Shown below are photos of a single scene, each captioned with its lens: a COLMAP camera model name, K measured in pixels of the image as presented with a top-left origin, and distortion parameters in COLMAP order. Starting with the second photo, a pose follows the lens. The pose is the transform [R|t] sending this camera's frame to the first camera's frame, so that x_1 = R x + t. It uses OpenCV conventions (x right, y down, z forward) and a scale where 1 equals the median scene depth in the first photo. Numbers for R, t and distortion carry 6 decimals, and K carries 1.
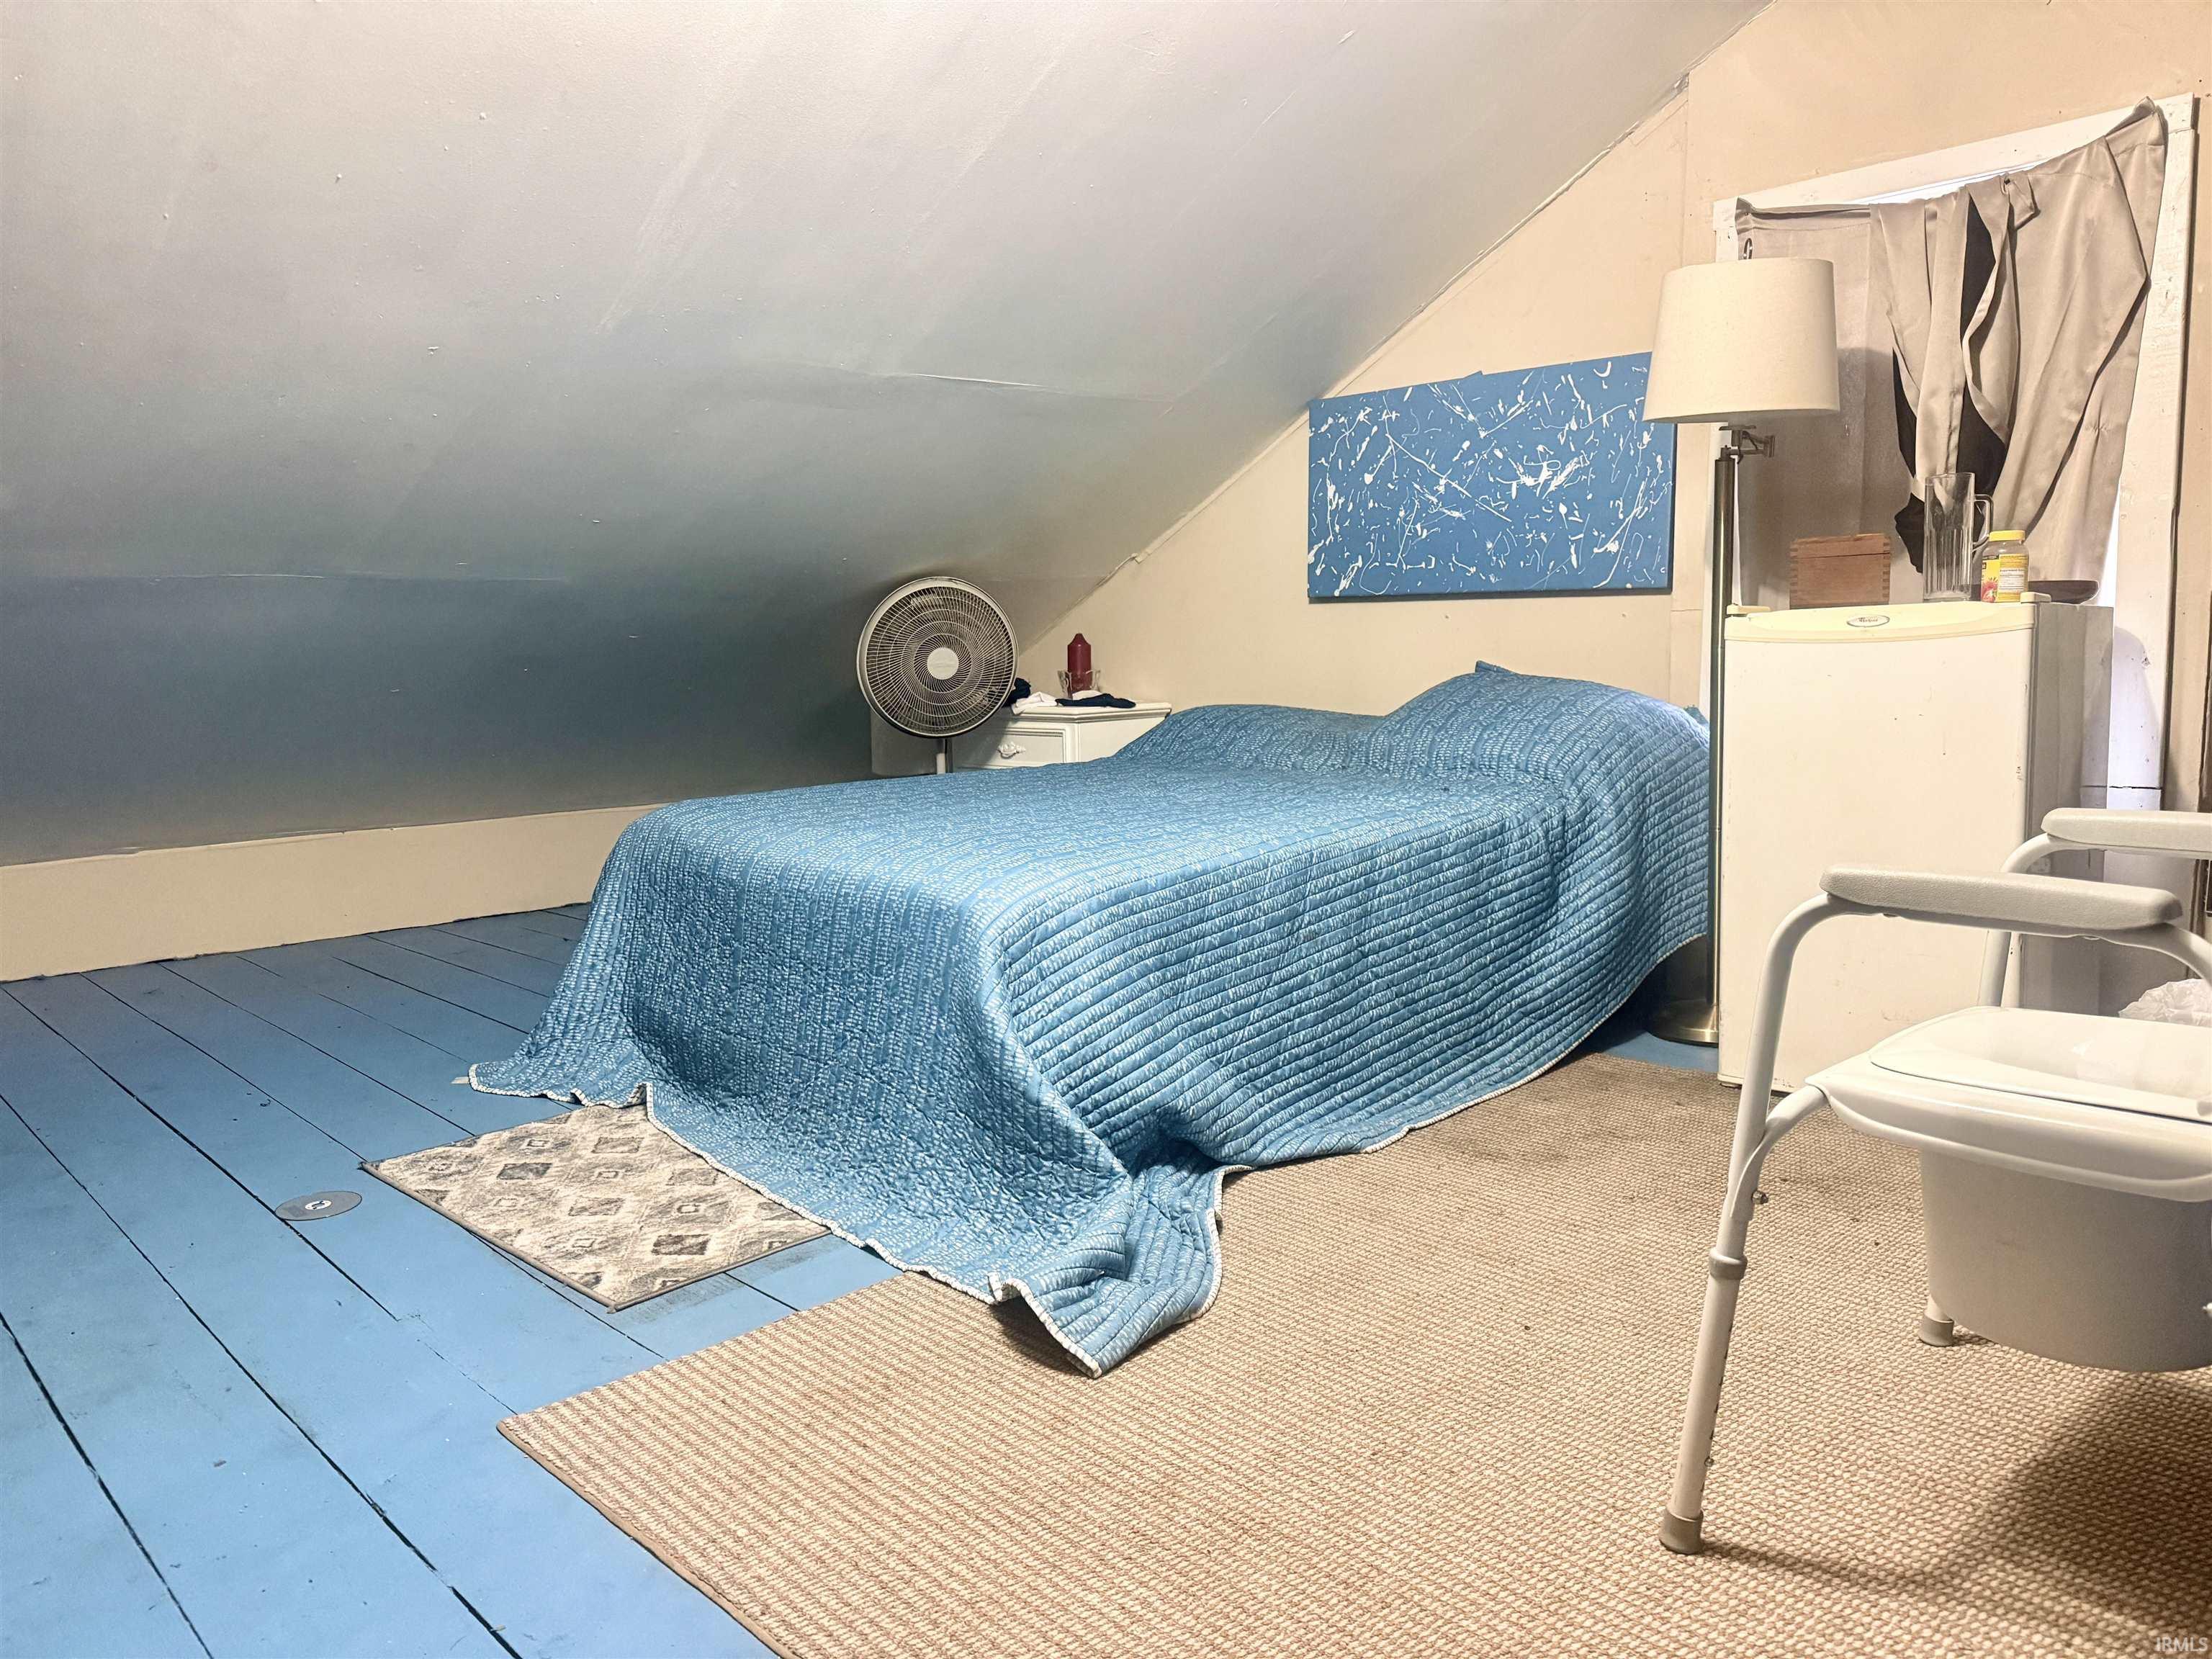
lens RADIAL K [[1526.3, 0, 1106.0], [0, 1526.3, 829.5], [0, 0, 1]] dist [0.129943, -0.210161]
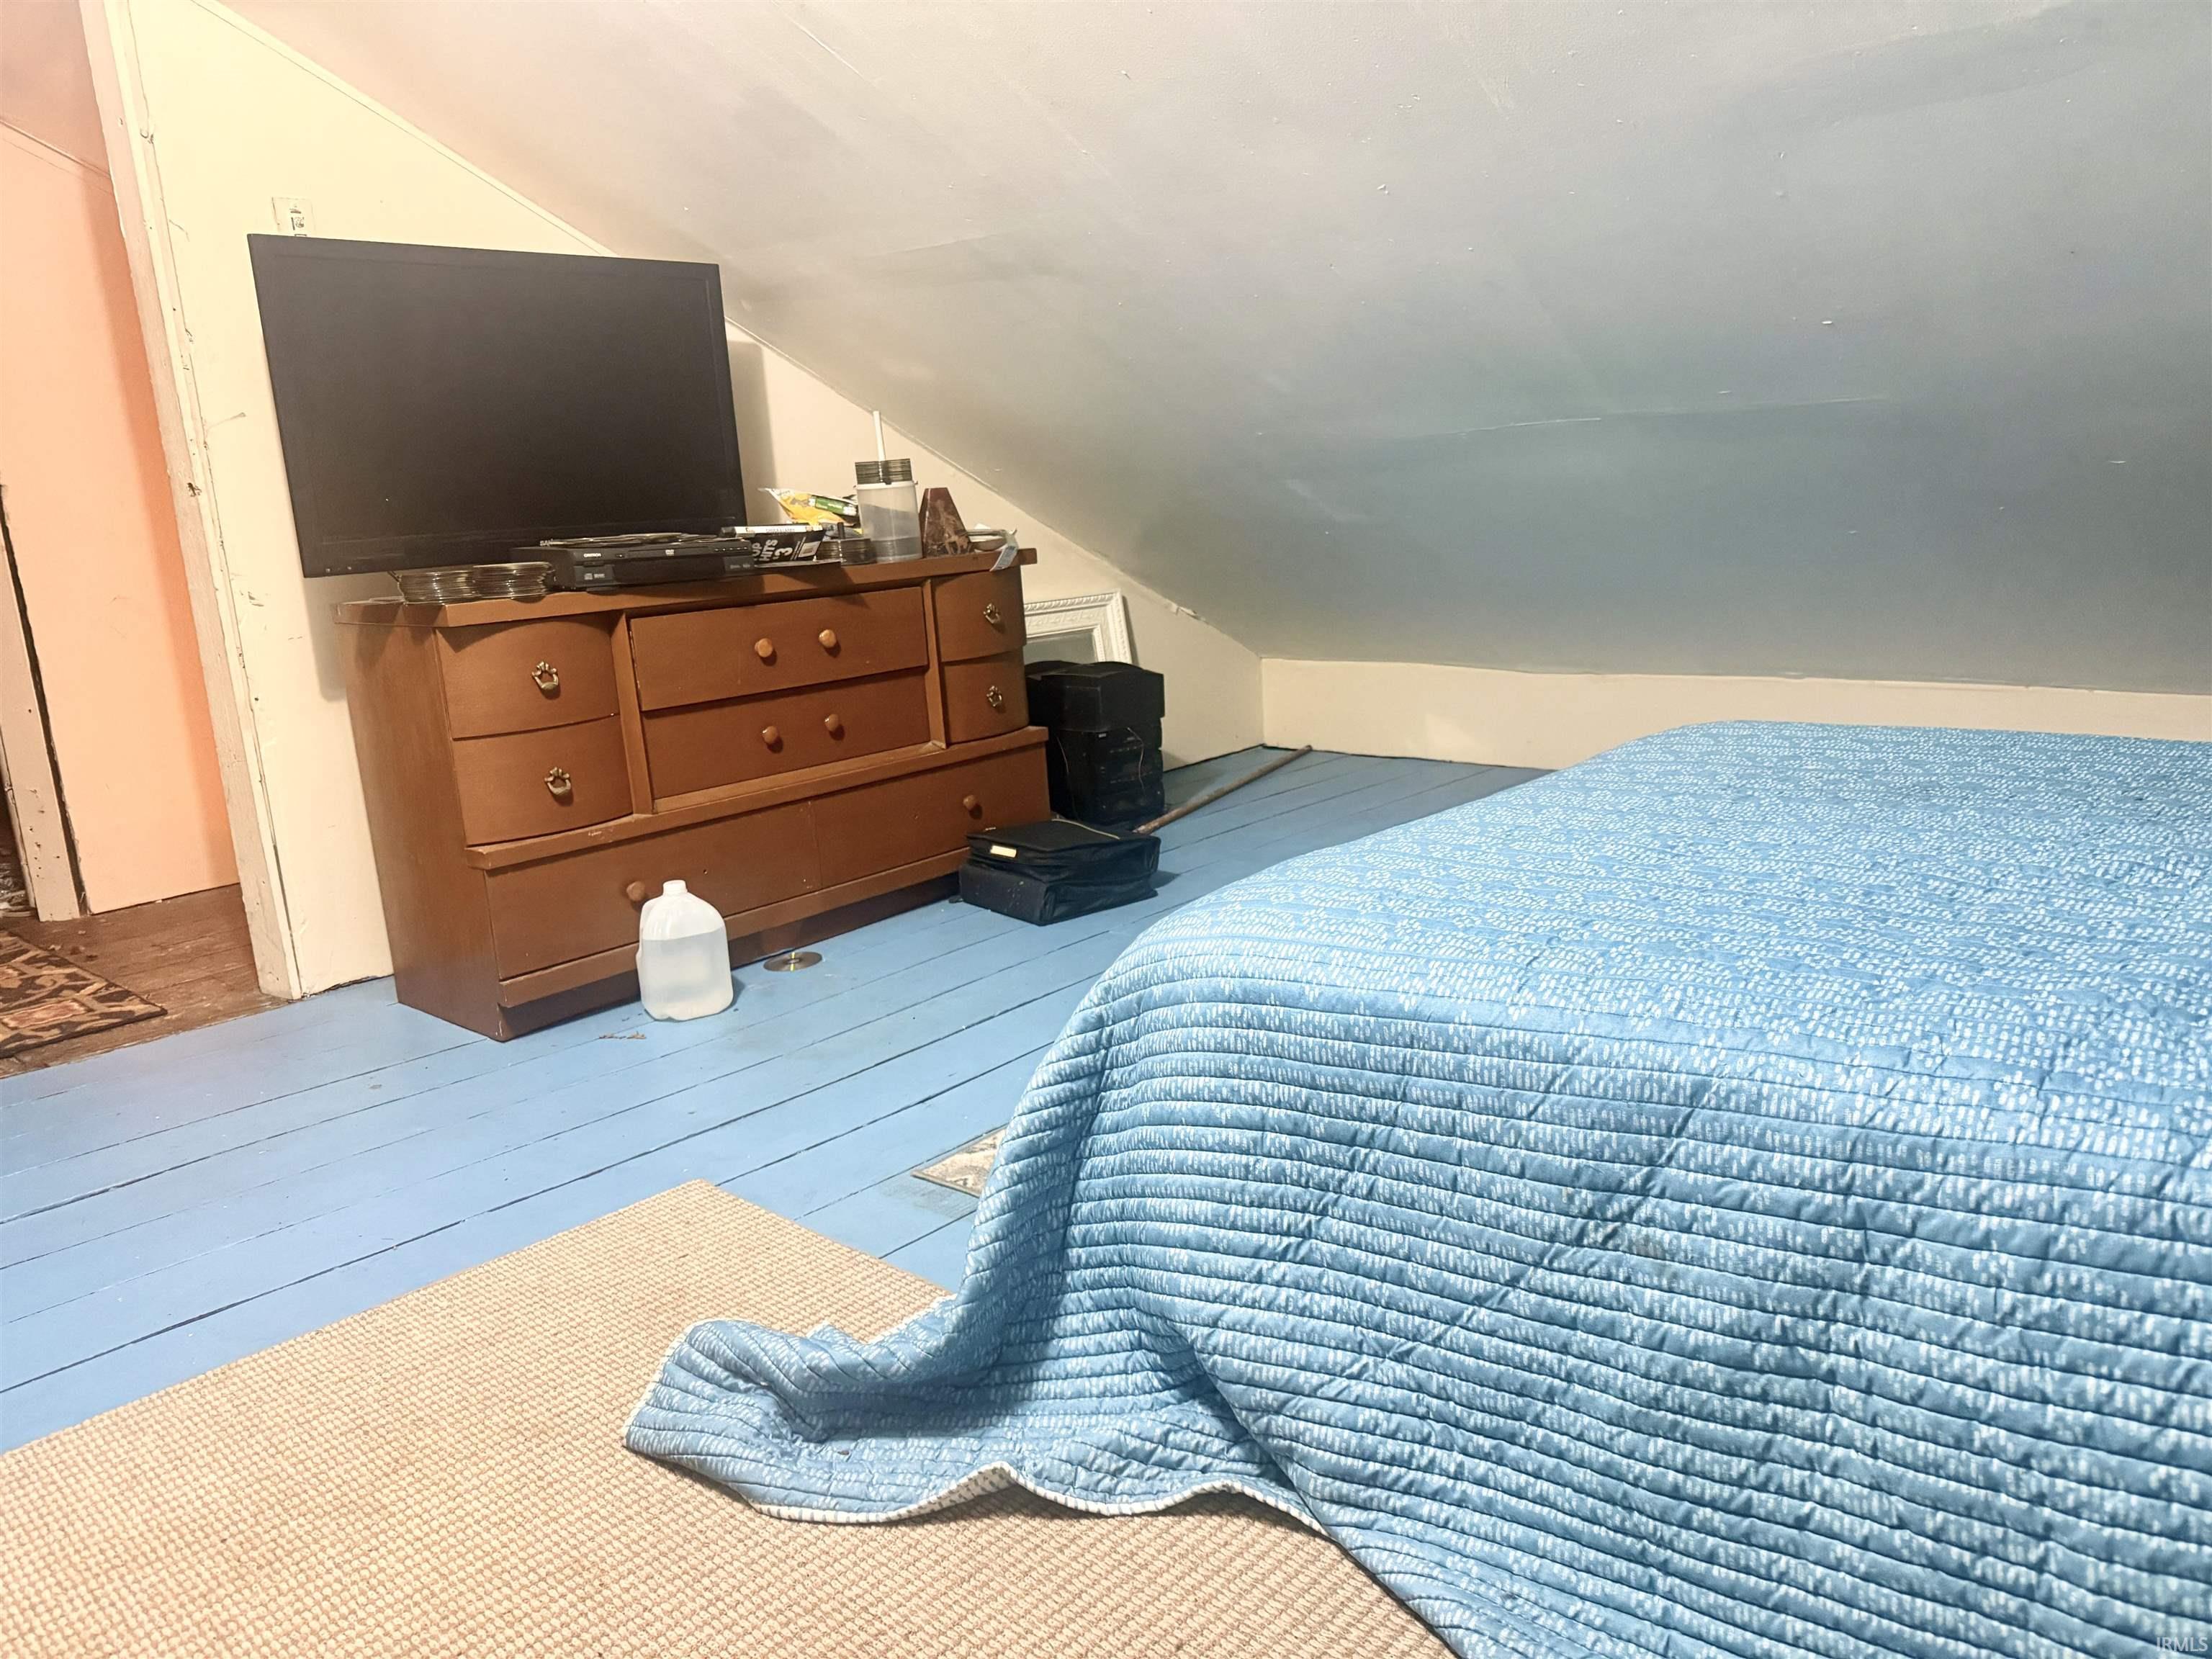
lens RADIAL K [[1537.6, 0, 1106.0], [0, 1537.6, 829.5], [0, 0, 1]] dist [0.002698, -0.032813]
pose [[0.076633, 0.235106, -0.968944, 0.545728], [-0.071335, 0.970604, 0.229867, -0.146806], [0.994504, 0.051504, 0.091152, 0.813818]]
